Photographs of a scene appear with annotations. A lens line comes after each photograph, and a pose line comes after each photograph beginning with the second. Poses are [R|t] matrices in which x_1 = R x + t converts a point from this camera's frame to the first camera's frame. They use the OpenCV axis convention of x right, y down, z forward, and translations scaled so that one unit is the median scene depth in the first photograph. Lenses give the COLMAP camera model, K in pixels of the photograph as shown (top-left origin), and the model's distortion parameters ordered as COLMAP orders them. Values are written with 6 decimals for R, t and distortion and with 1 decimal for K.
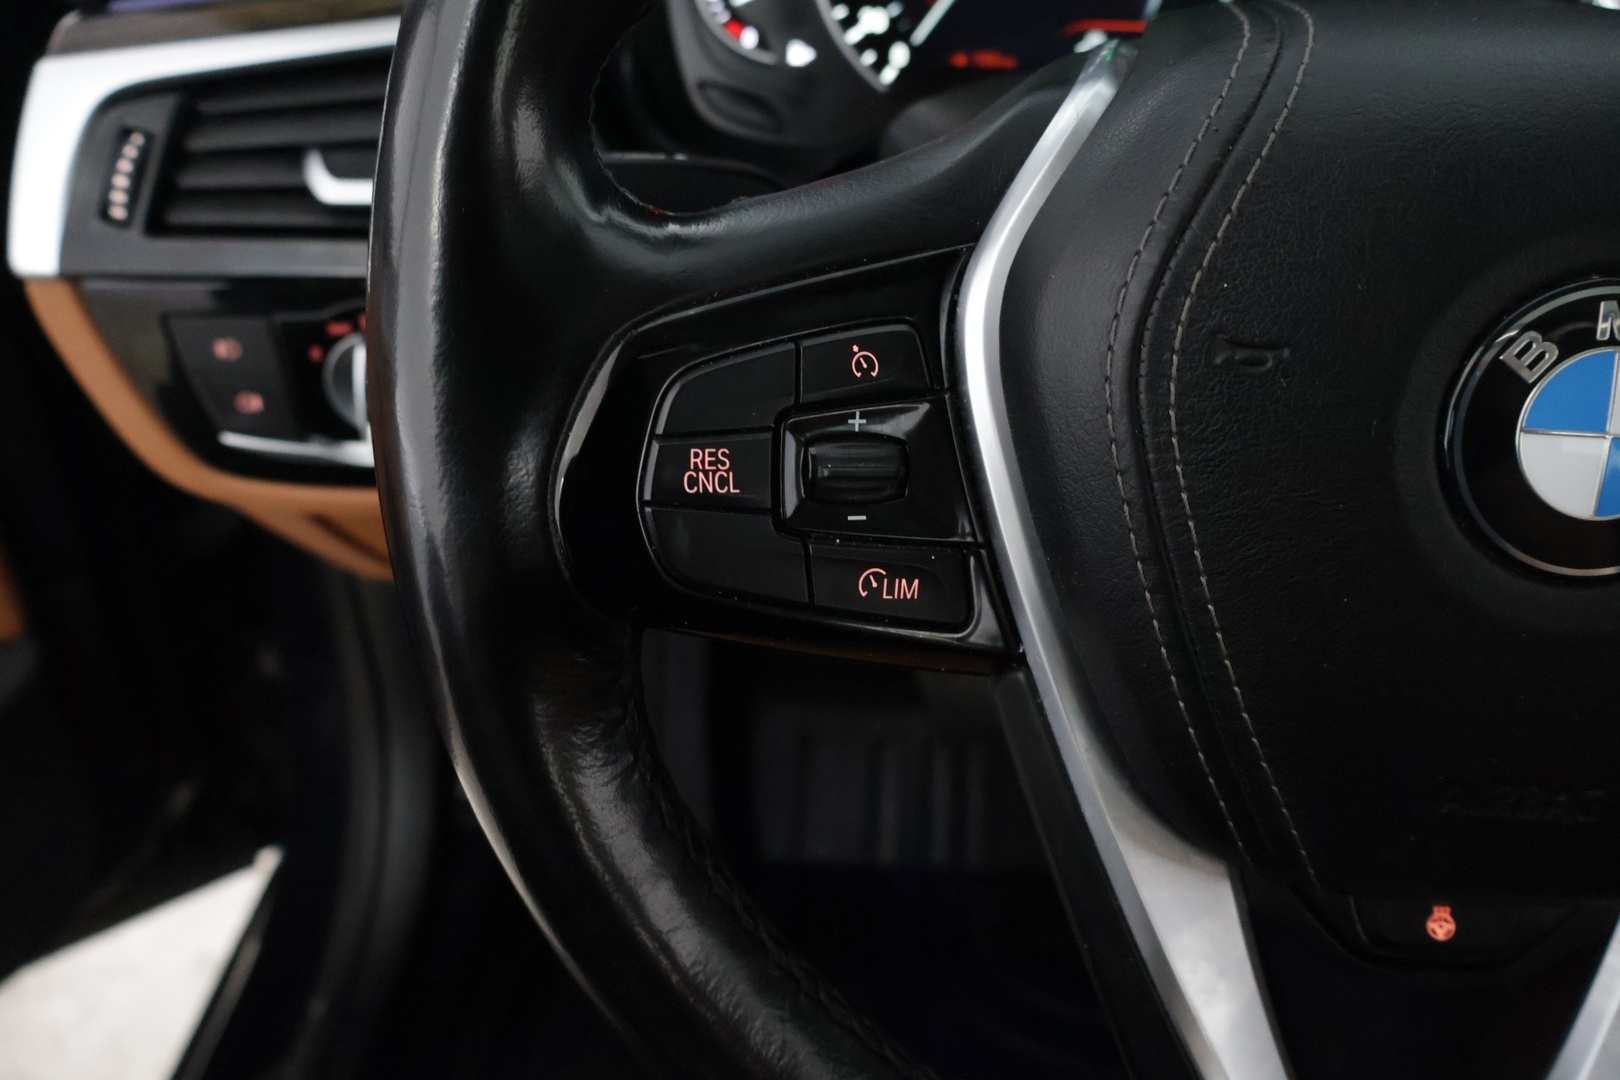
lens RADIAL K [[1364.8, 0, 807.1], [0, 1364.8, 544.0], [0, 0, 1]] dist [0.003761, 0.007216]
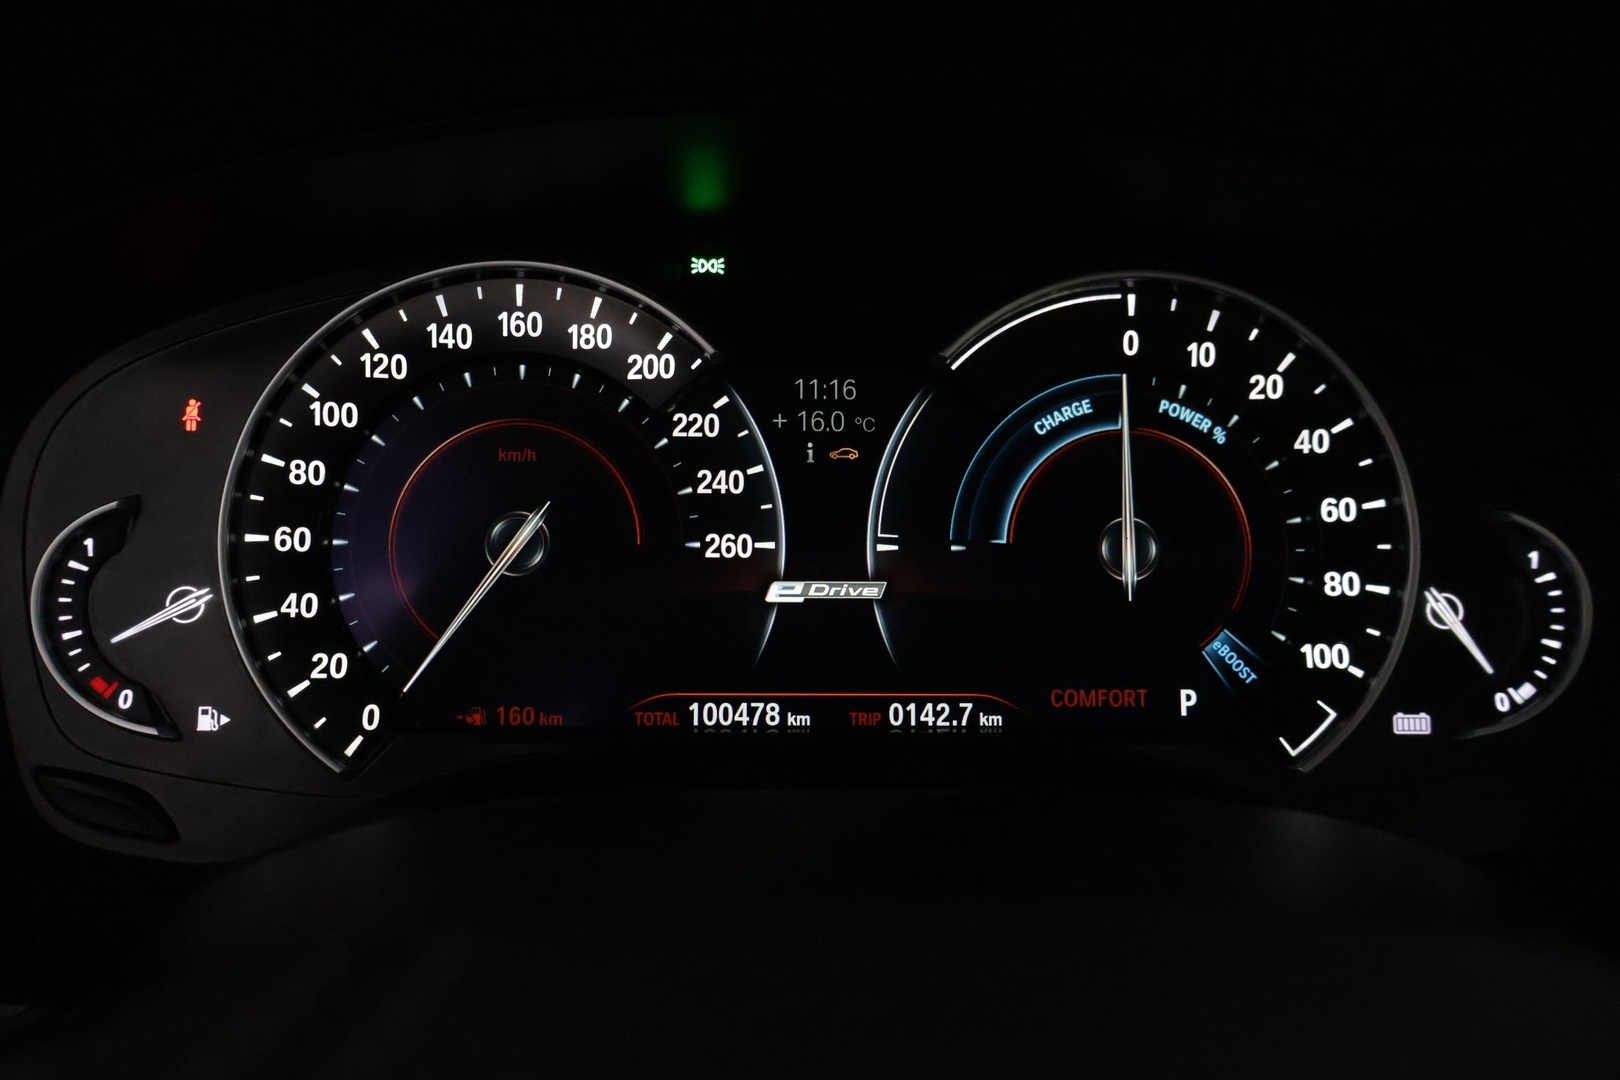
lens RADIAL K [[1364.8, 0, 801.7], [0, 1364.8, 536.9], [0, 0, 1]] dist [0.003761, 0.007216]
pose [[0.998212, -0.021117, 0.055914, 0.266140], [0.038359, 0.943771, -0.328366, -0.252124], [-0.045836, 0.329924, 0.942894, 0.418048]]
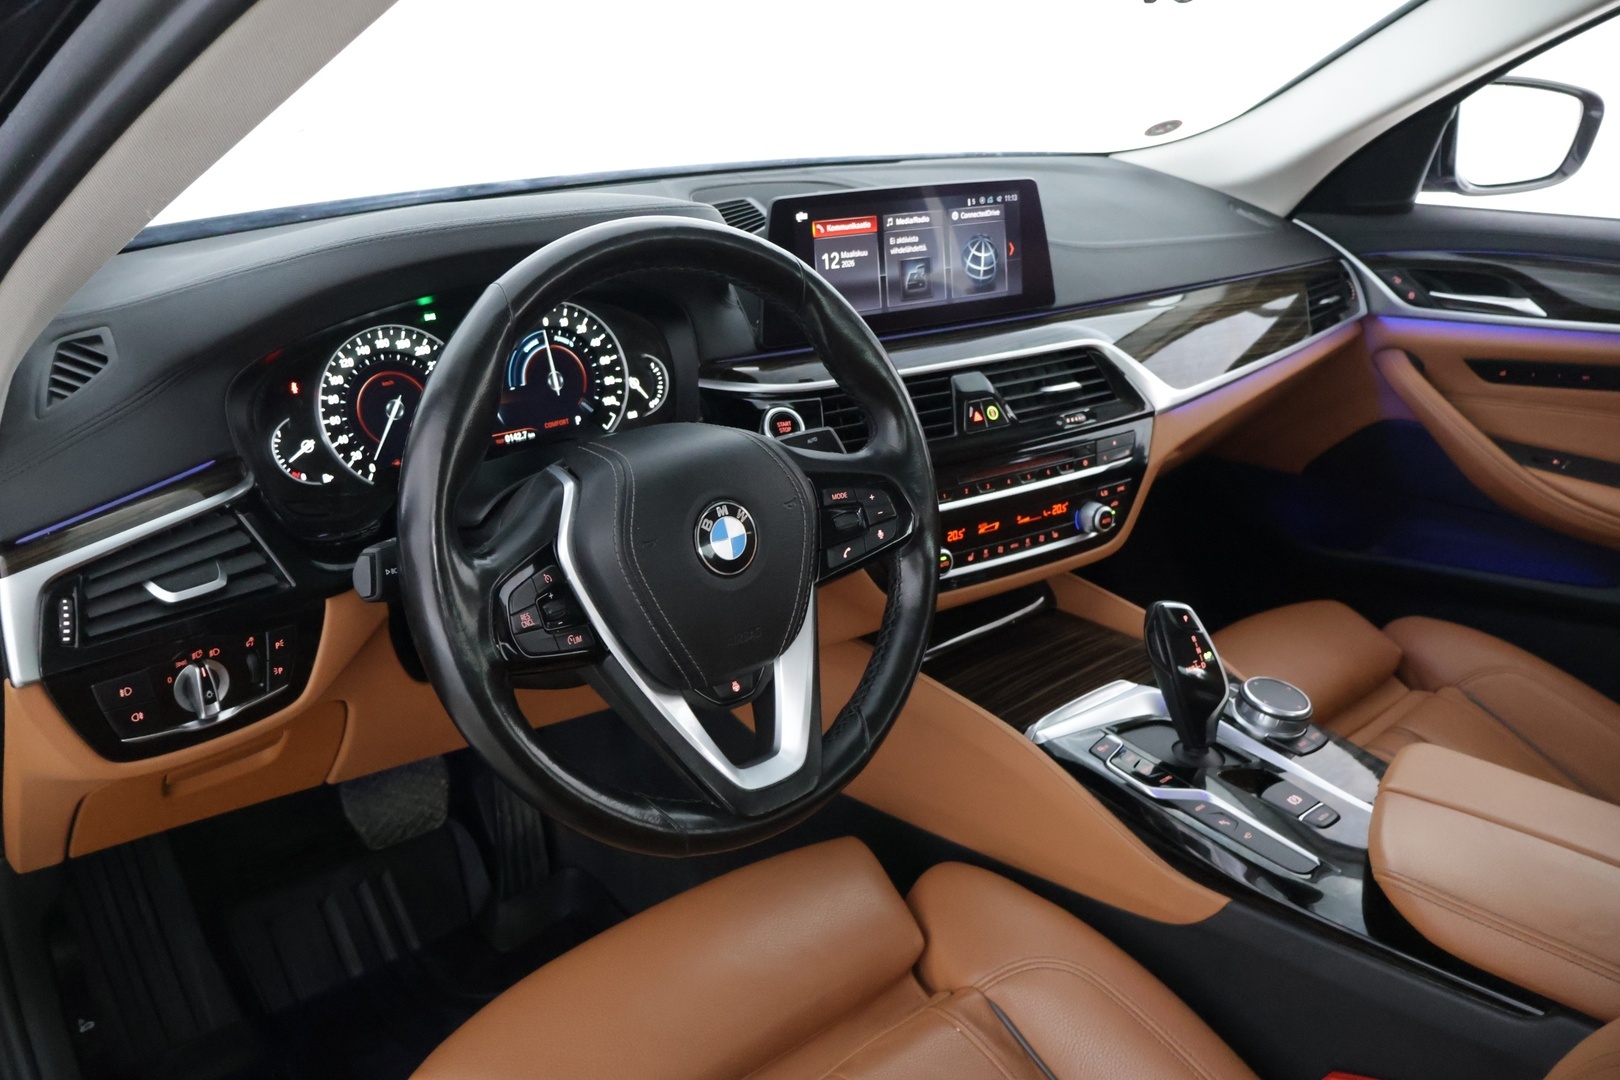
lens RADIAL K [[1364.8, 0, 804.8], [0, 1364.8, 536.5], [0, 0, 1]] dist [0.003761, 0.007216]
pose [[0.732585, -0.258368, 0.629734, -0.922486], [0.360536, 0.932010, -0.037034, 0.073966], [-0.577350, 0.254172, 0.775927, -1.161775]]
